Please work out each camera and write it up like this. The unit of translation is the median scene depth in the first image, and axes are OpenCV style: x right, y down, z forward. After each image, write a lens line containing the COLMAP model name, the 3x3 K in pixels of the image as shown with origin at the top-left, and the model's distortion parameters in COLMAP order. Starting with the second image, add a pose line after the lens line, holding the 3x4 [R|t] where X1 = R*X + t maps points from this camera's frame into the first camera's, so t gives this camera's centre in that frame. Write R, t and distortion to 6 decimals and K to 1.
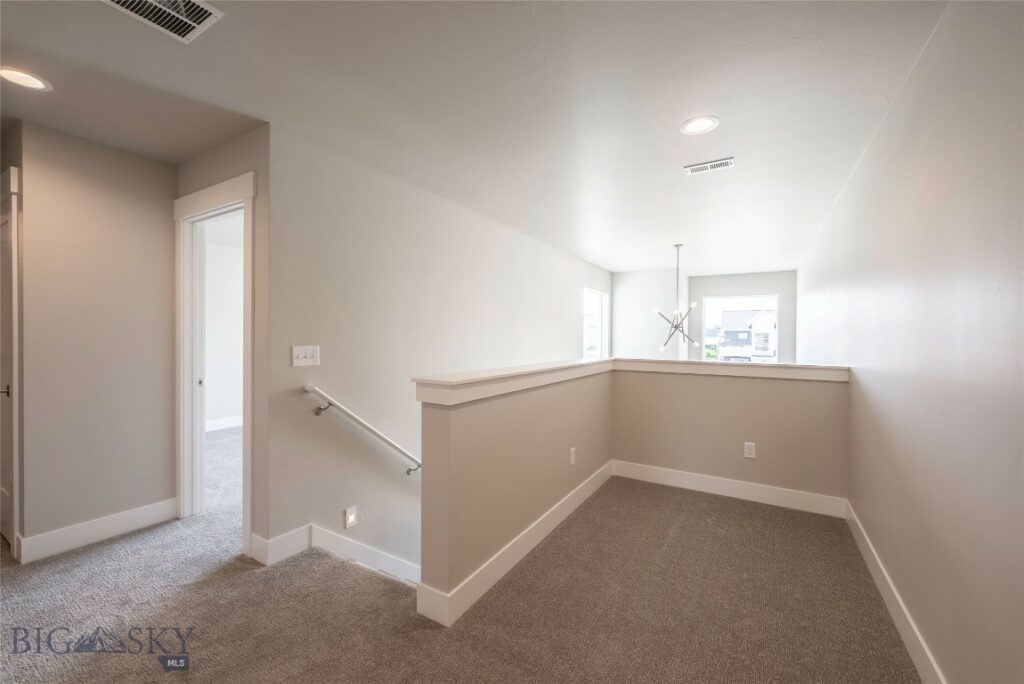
lens RADIAL K [[411.2, 0, 511.6], [0, 411.2, 341.4], [0, 0, 1]] dist [0.000977, -0.000330]
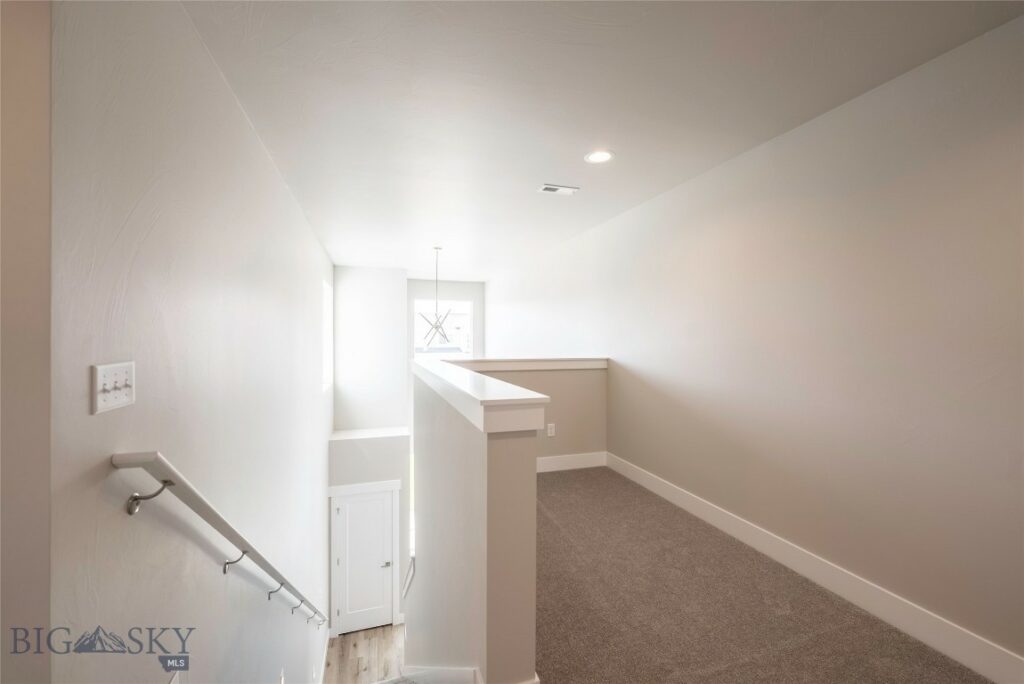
lens RADIAL K [[411.2, 0, 509.3], [0, 411.2, 336.7], [0, 0, 1]] dist [0.000977, -0.000330]
pose [[0.652680, -0.004757, 0.757619, -0.468496], [0.011872, 0.999922, -0.003949, -0.008799], [-0.757541, 0.011572, 0.652685, 0.329415]]
